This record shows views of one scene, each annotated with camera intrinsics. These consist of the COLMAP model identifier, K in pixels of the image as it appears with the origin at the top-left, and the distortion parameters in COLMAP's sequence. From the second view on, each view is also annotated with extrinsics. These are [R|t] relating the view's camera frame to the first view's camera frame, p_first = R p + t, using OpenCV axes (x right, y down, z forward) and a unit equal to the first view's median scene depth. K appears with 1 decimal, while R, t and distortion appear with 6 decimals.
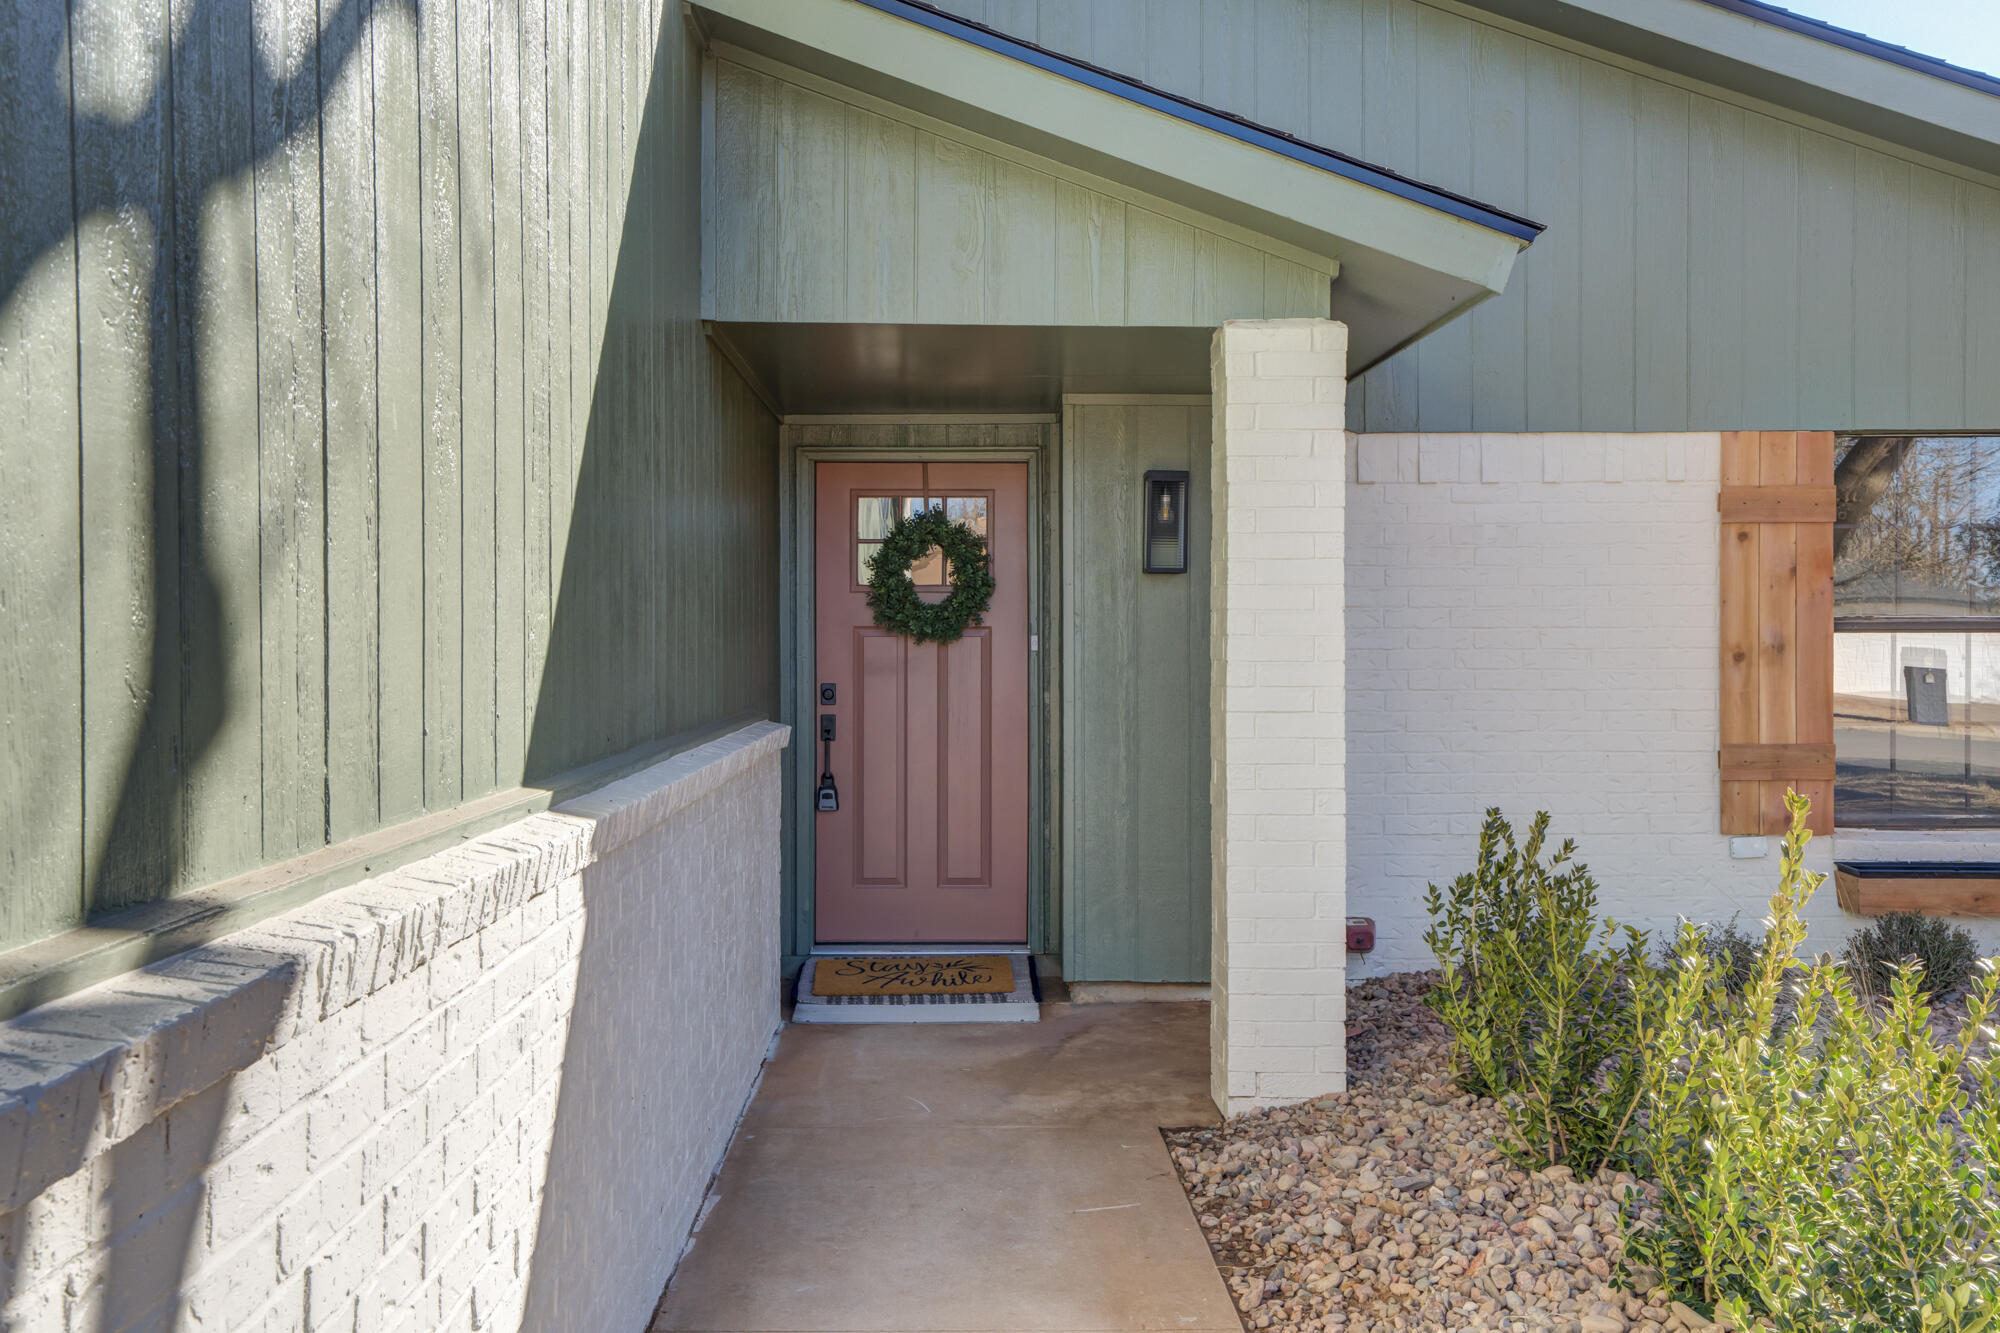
lens RADIAL K [[1973.8, 0, 999.5], [0, 1973.8, 664.8], [0, 0, 1]] dist [-0.004140, 0.000000]
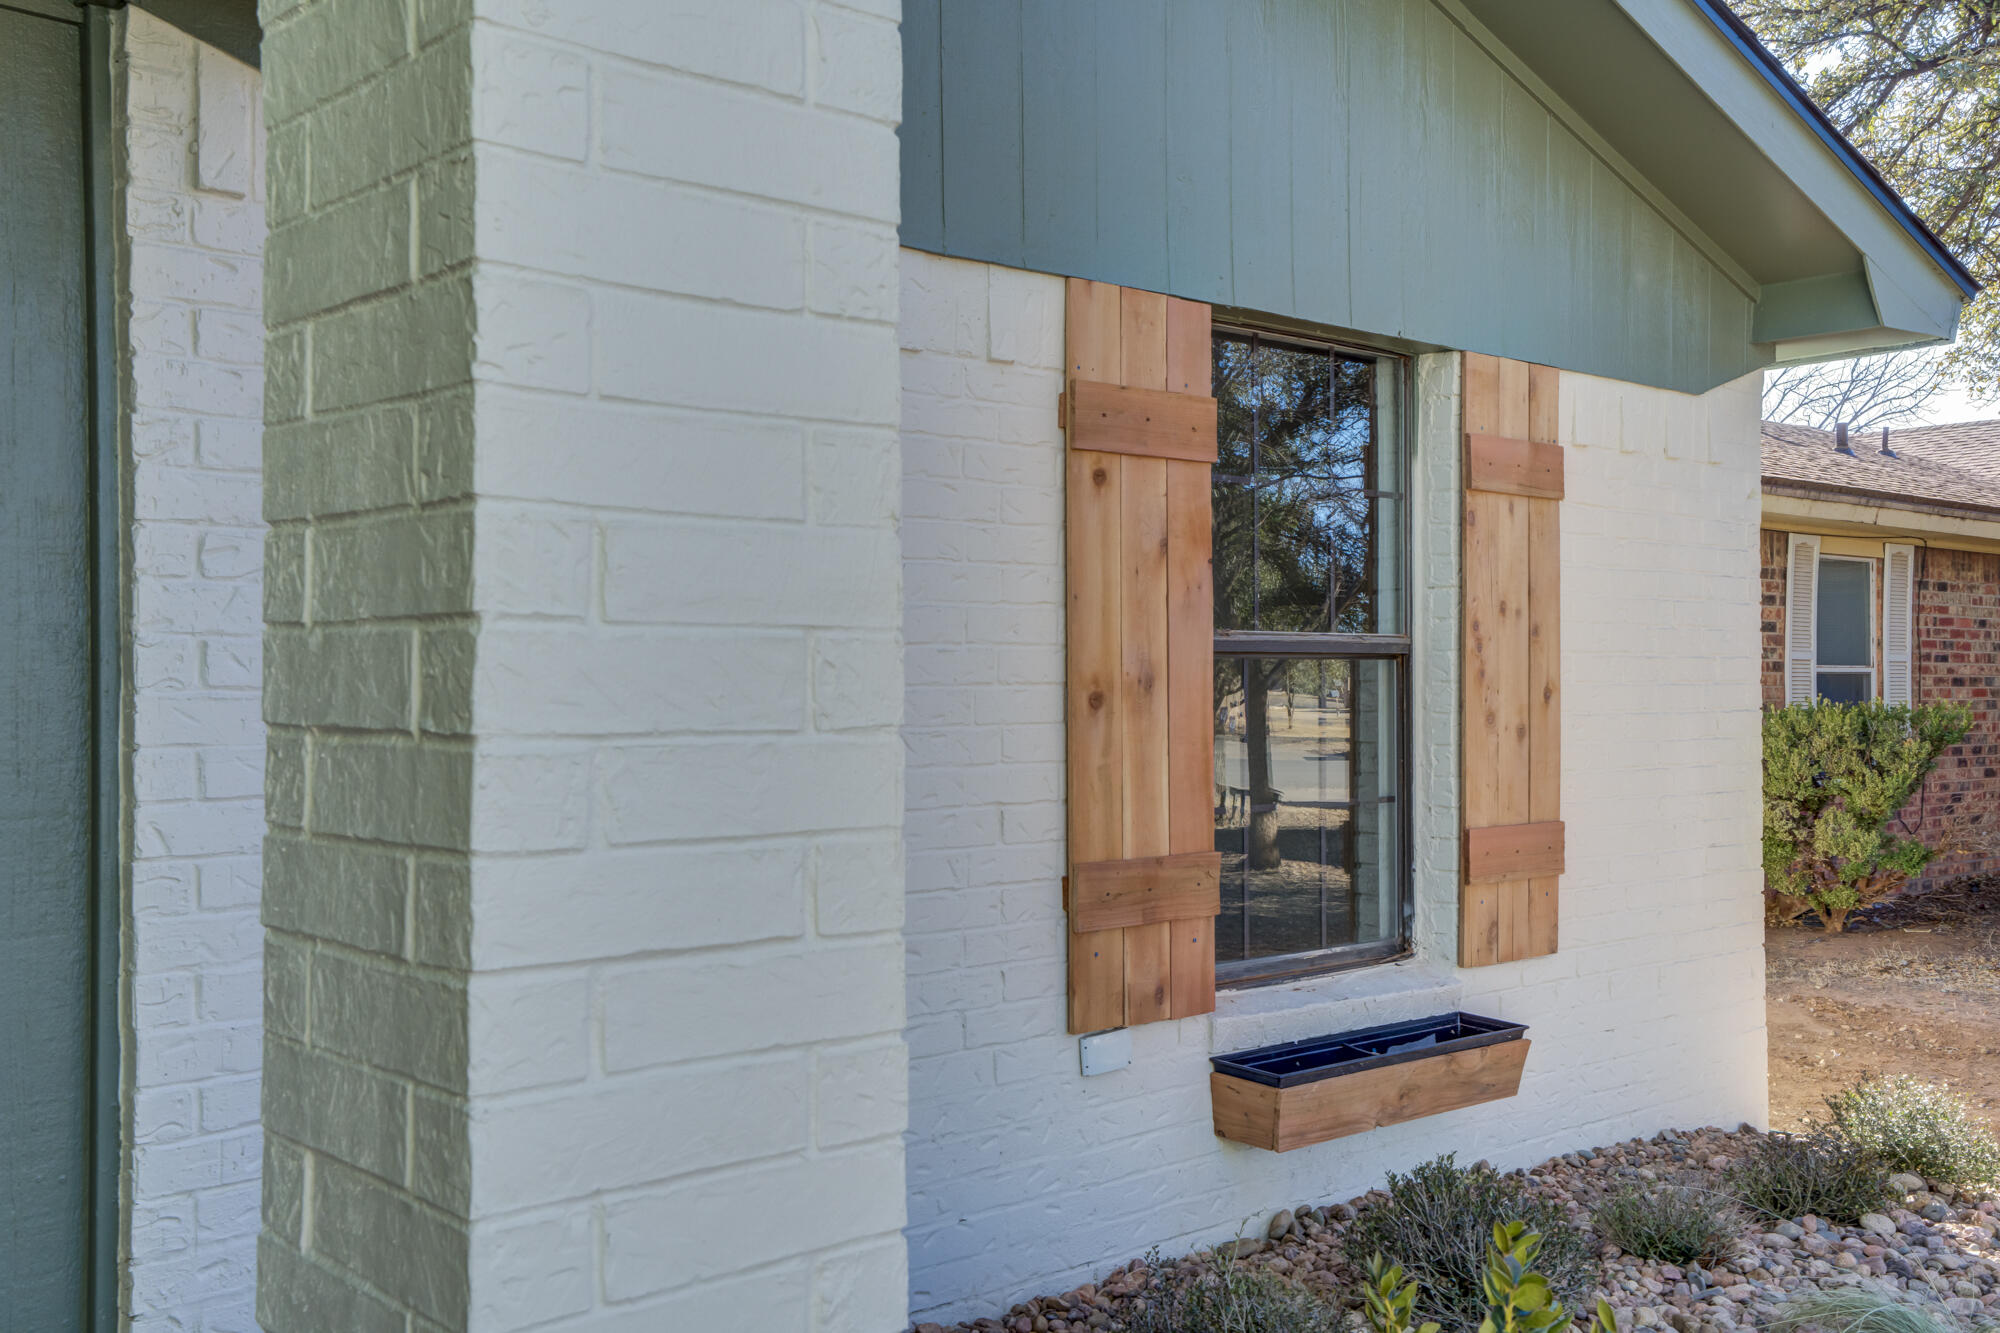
lens RADIAL K [[1973.8, 0, 1001.6], [0, 1973.8, 665.2], [0, 0, 1]] dist [-0.004140, 0.000000]
pose [[0.758688, 0.005227, 0.651434, 0.004496], [0.004550, 0.999901, -0.013323, -0.006469], [-0.651439, 0.013072, 0.758589, 0.607344]]
